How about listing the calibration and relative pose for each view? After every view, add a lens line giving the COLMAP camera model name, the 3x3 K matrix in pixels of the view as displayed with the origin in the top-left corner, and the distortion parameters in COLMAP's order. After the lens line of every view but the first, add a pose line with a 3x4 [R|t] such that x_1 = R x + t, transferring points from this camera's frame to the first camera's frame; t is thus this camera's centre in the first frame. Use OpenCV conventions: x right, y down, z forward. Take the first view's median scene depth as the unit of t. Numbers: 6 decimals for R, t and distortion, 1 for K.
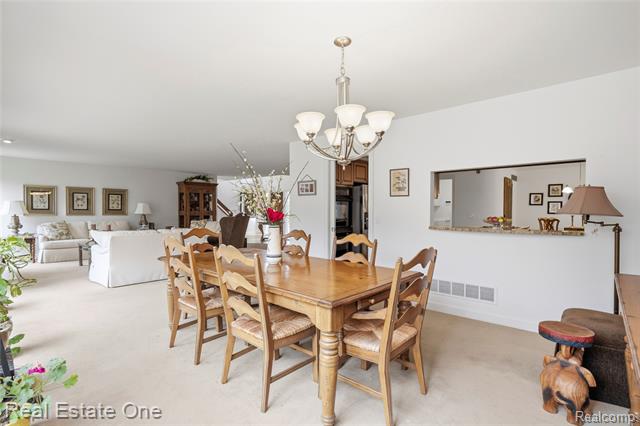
lens RADIAL K [[311.5, 0, 320.0], [0, 311.5, 213.0], [0, 0, 1]] dist [0.002316, 0.001158]
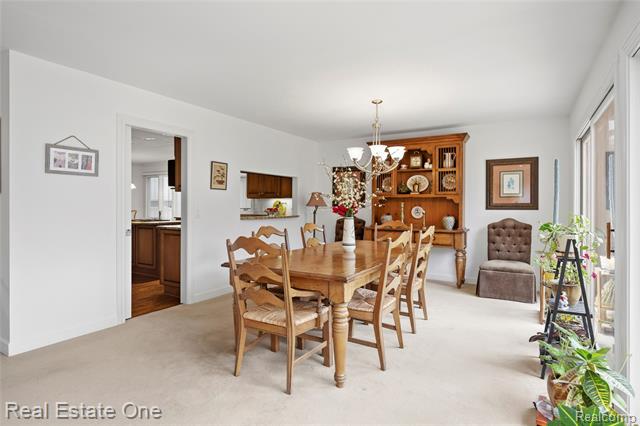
lens RADIAL K [[343.6, 0, 320.0], [0, 343.6, 213.0], [0, 0, 1]] dist [0.018621, -0.000301]
pose [[-0.198695, -0.030867, 0.979575, -2.476468], [-0.000901, 0.999509, 0.031313, -0.032061], [-0.980061, 0.005339, -0.198625, 2.424097]]
